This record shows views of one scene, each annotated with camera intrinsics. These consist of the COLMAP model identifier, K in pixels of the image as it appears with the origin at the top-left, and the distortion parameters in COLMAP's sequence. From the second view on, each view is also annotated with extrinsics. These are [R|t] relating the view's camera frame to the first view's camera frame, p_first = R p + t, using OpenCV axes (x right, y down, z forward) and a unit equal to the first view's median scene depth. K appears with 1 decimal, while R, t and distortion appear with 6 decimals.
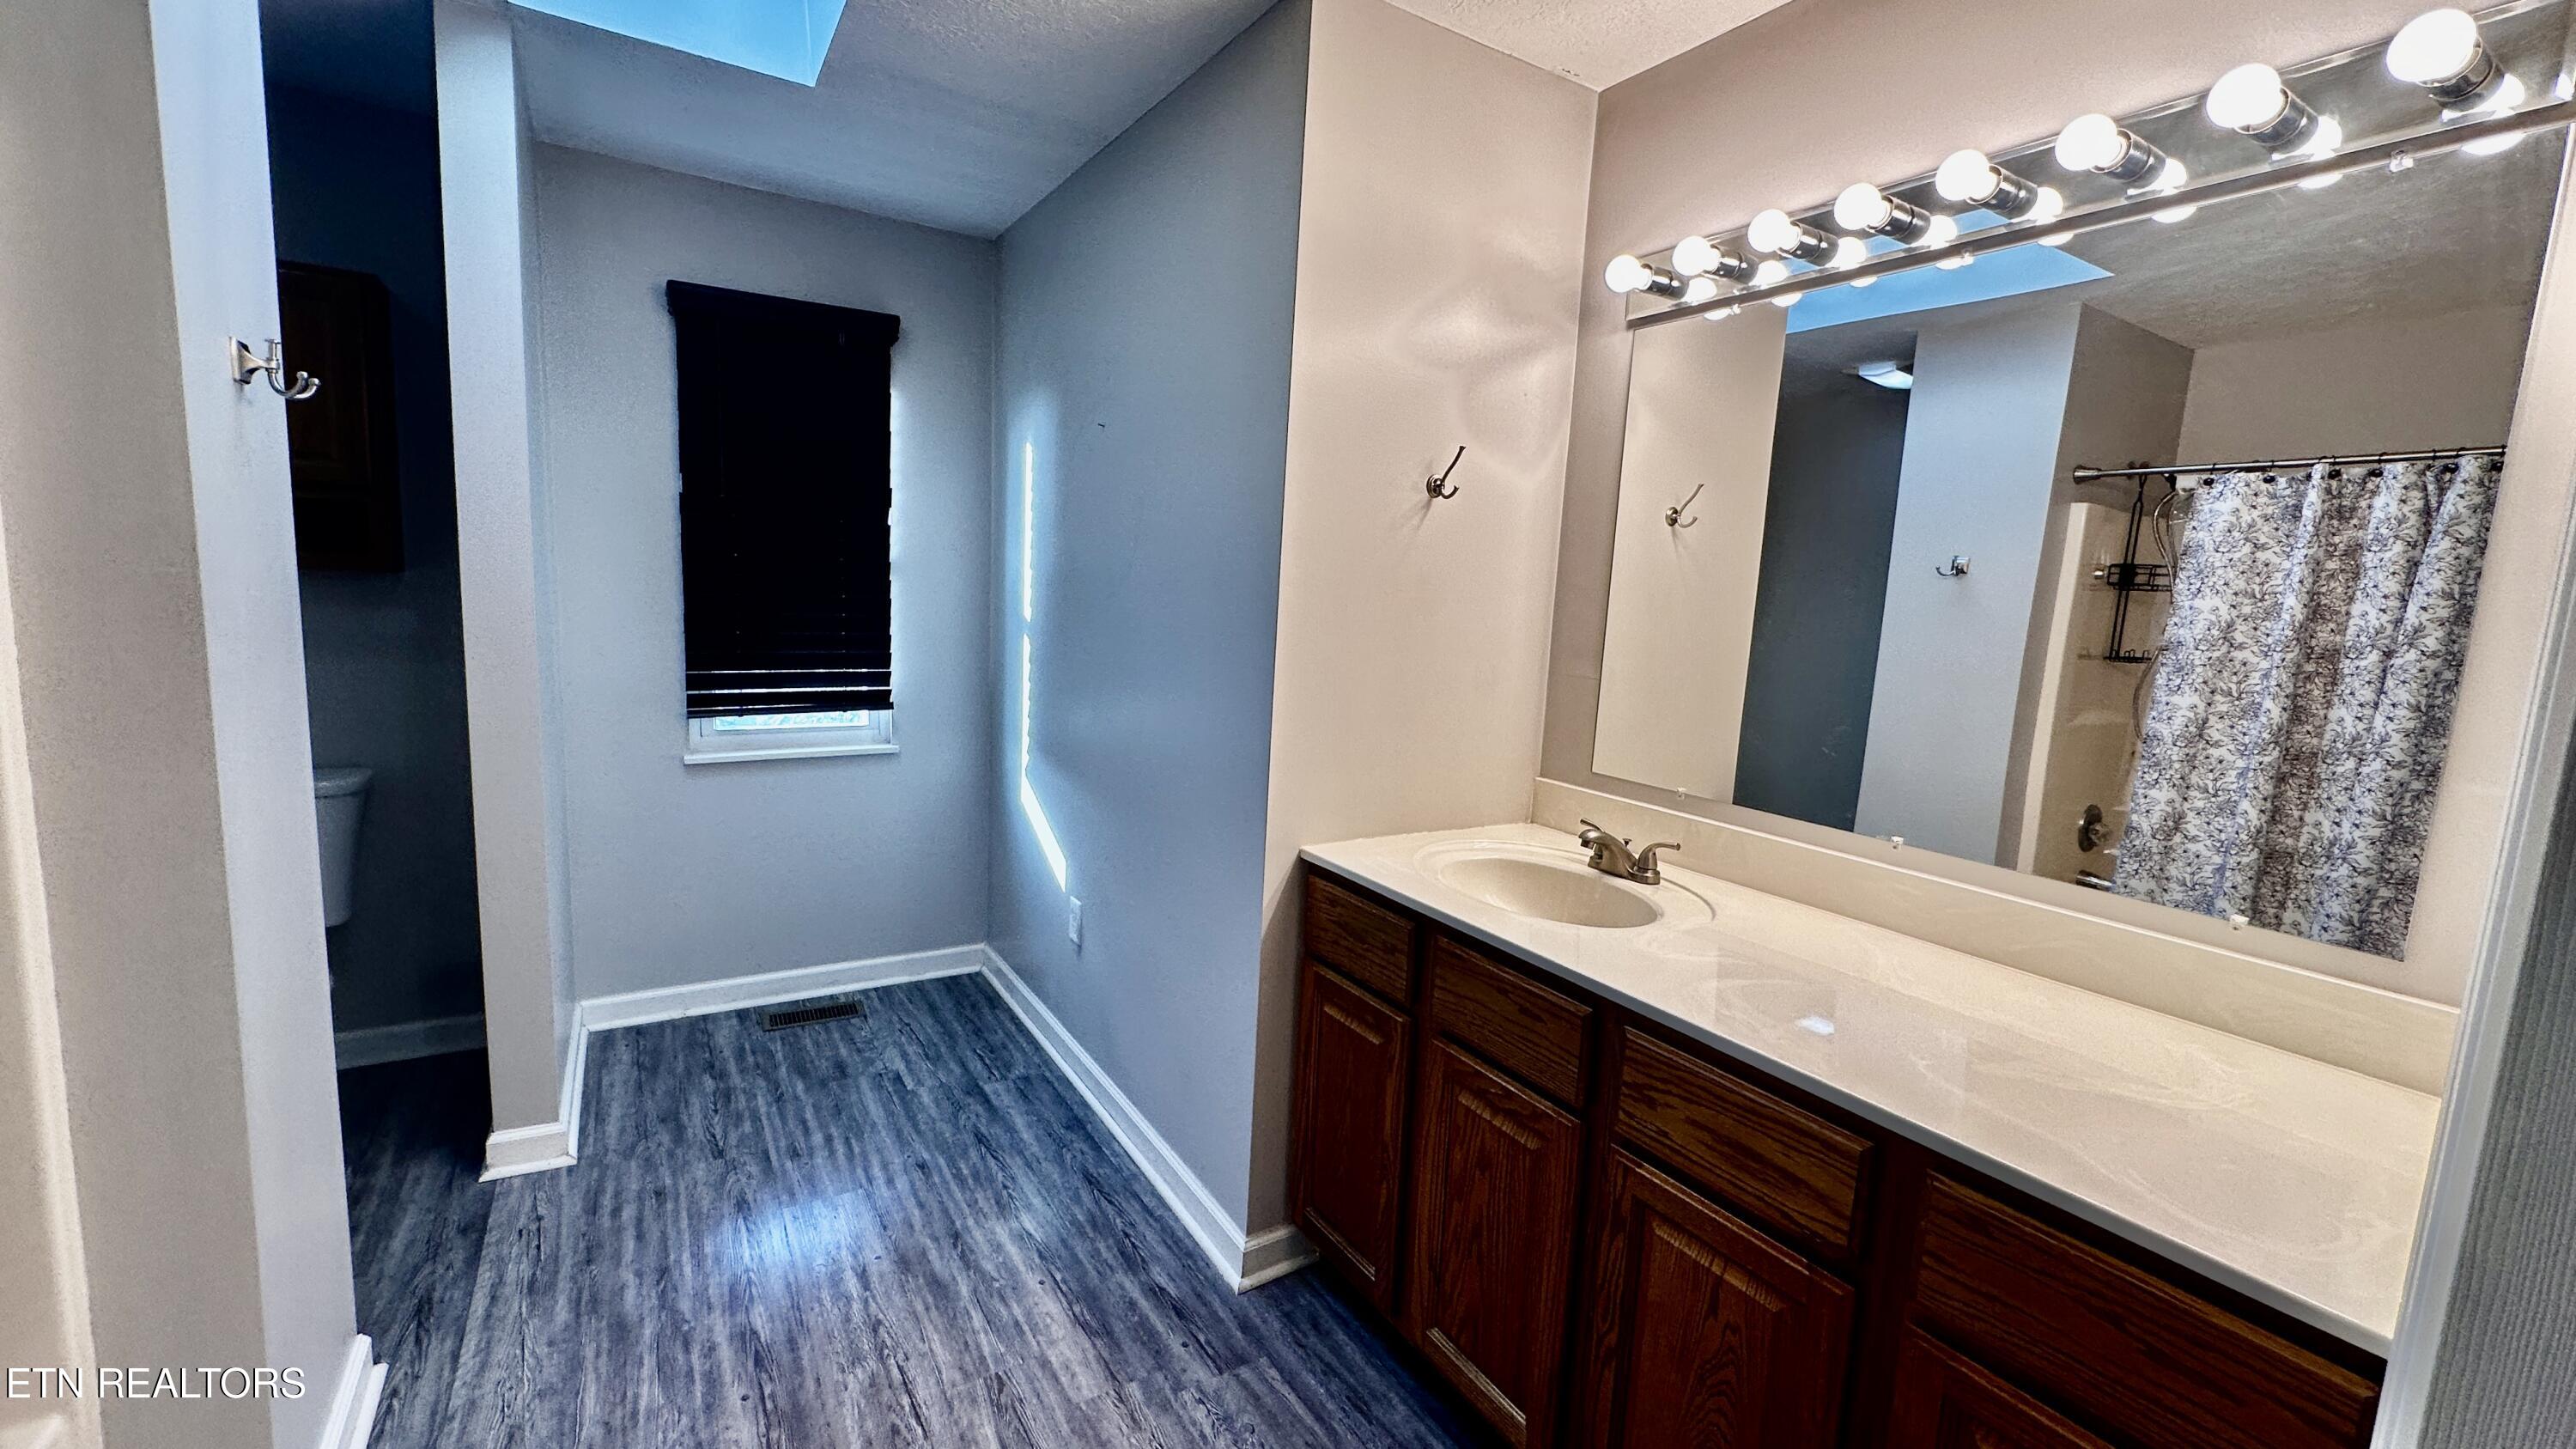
lens RADIAL K [[1033.9, 0, 1284.8], [0, 1033.9, 720.4], [0, 0, 1]] dist [-0.003675, 0.000137]
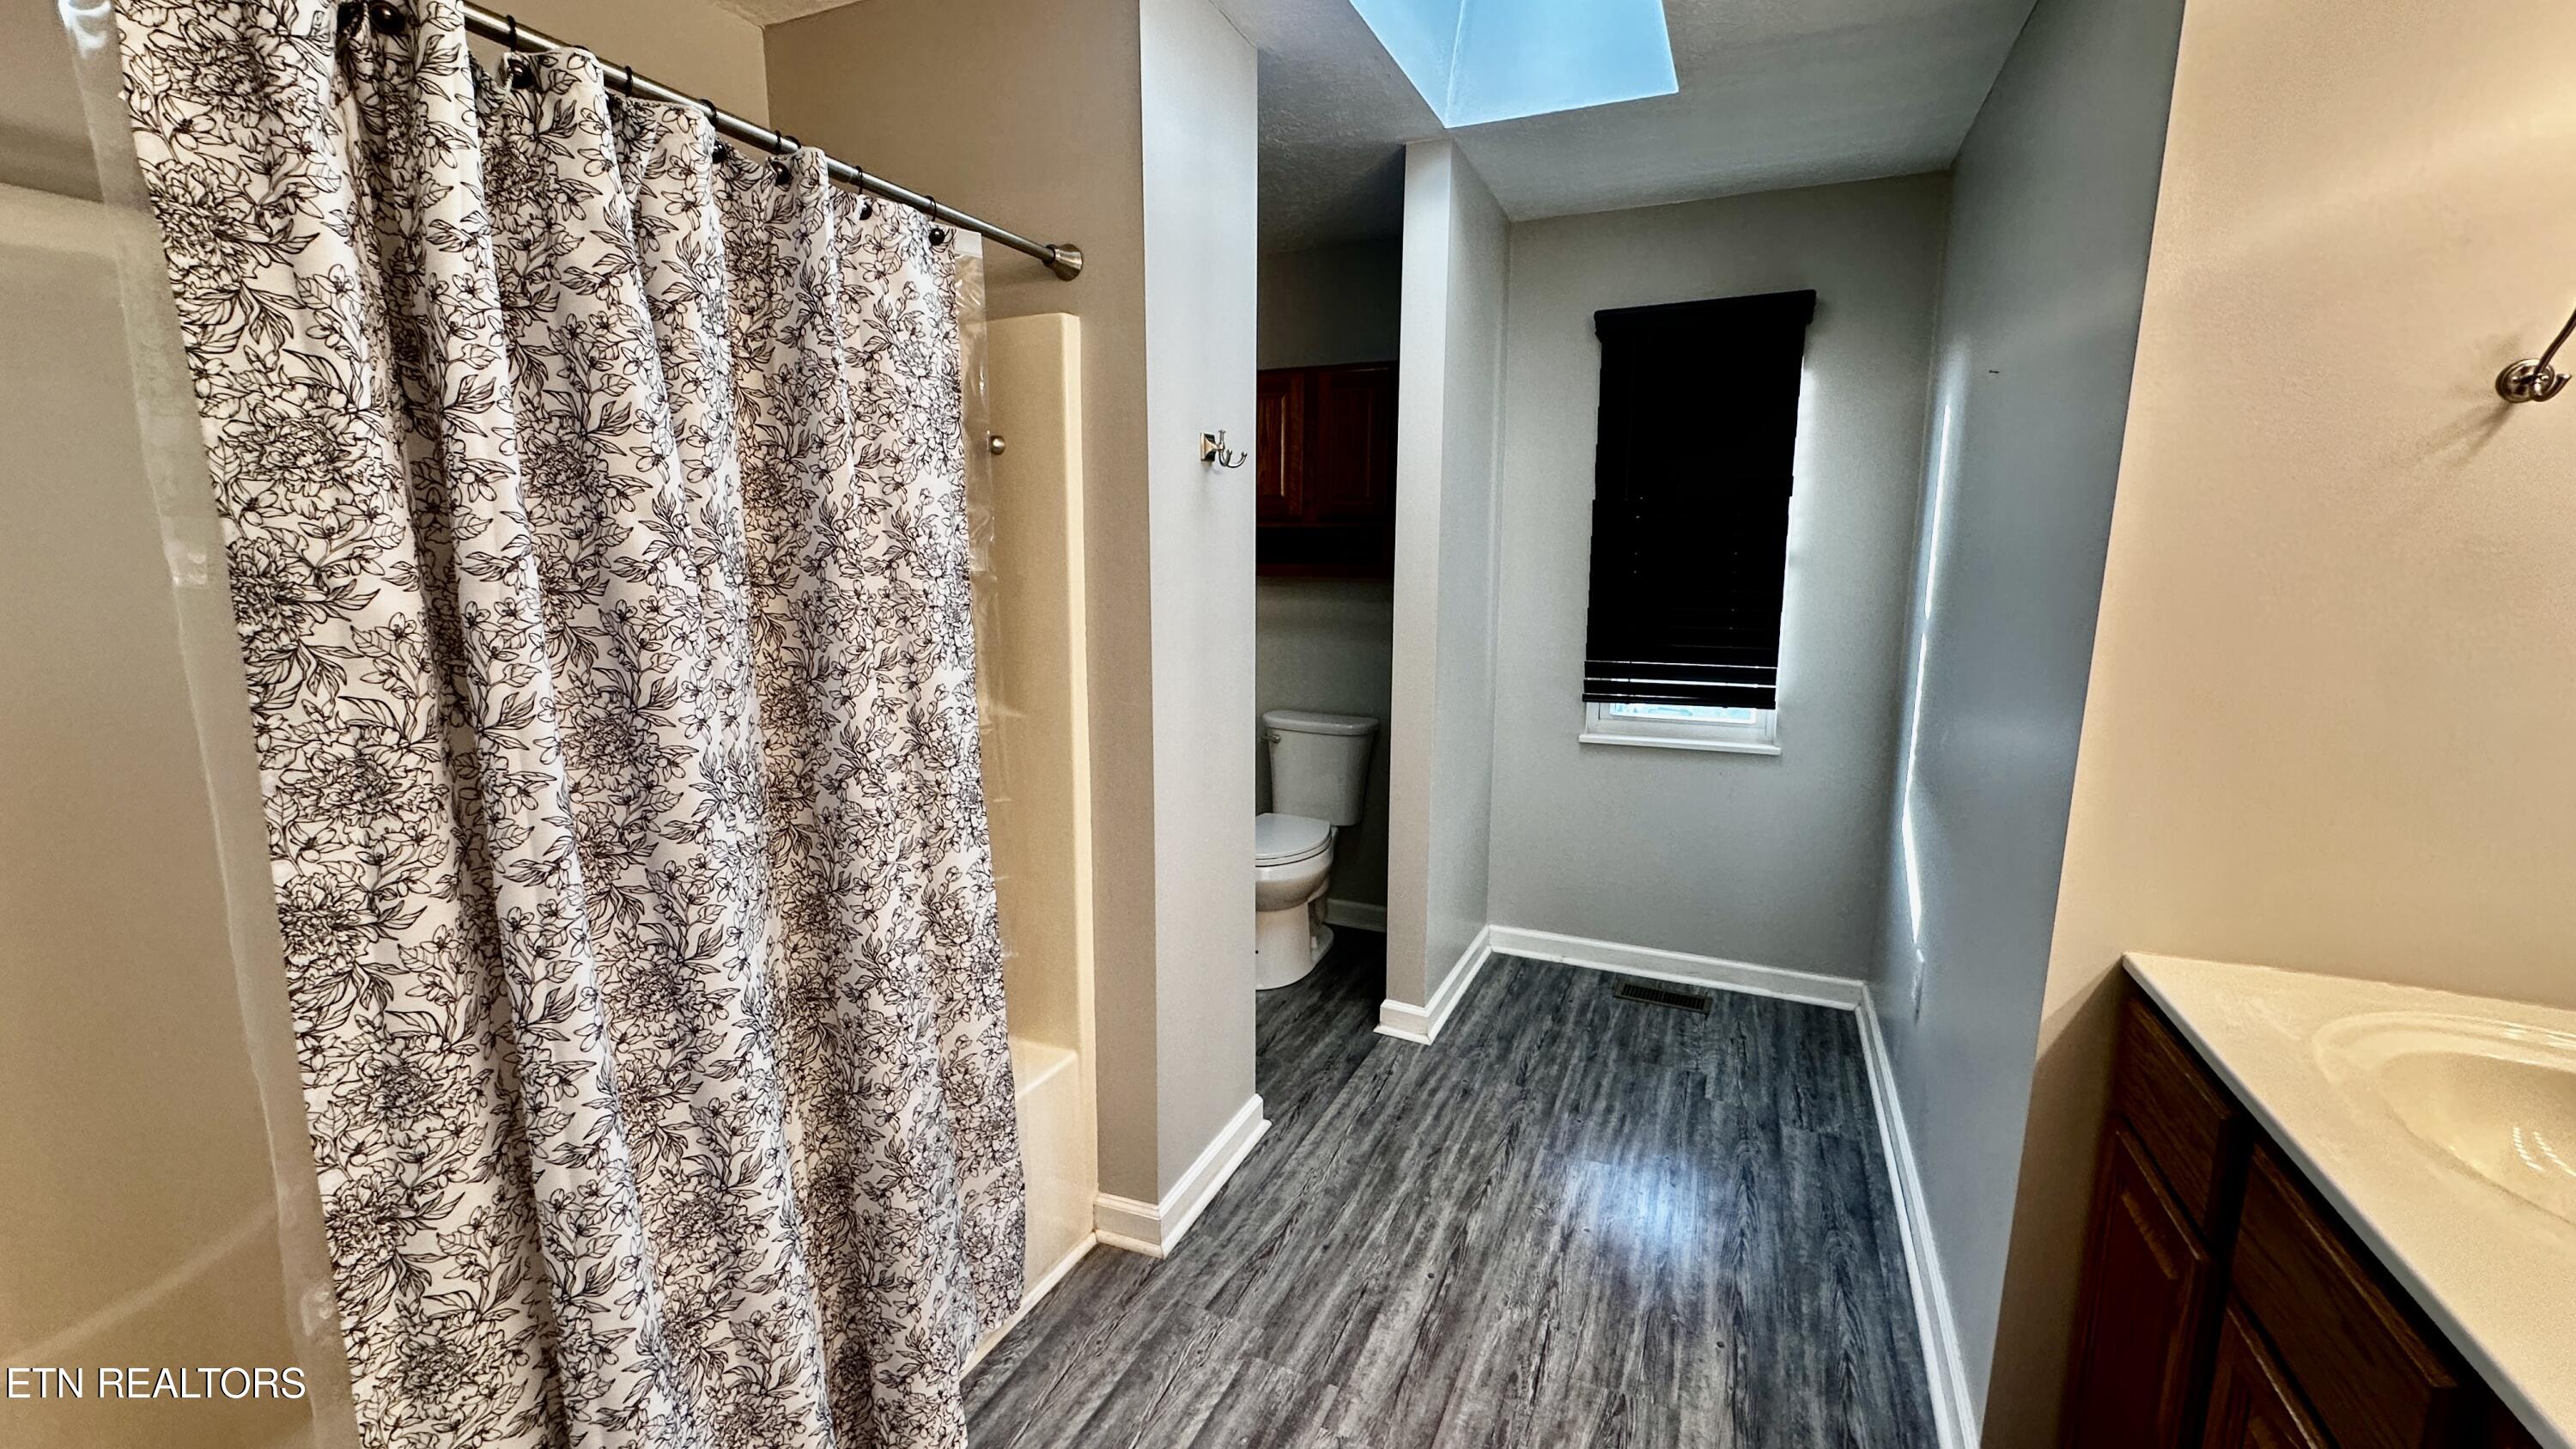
lens RADIAL K [[1033.9, 0, 1284.8], [0, 1033.9, 720.4], [0, 0, 1]] dist [-0.003675, 0.000137]
pose [[0.551057, 0.091692, -0.829415, 0.185823], [-0.087776, 0.994800, 0.051657, -0.011533], [0.829838, 0.044337, 0.556240, 0.109640]]
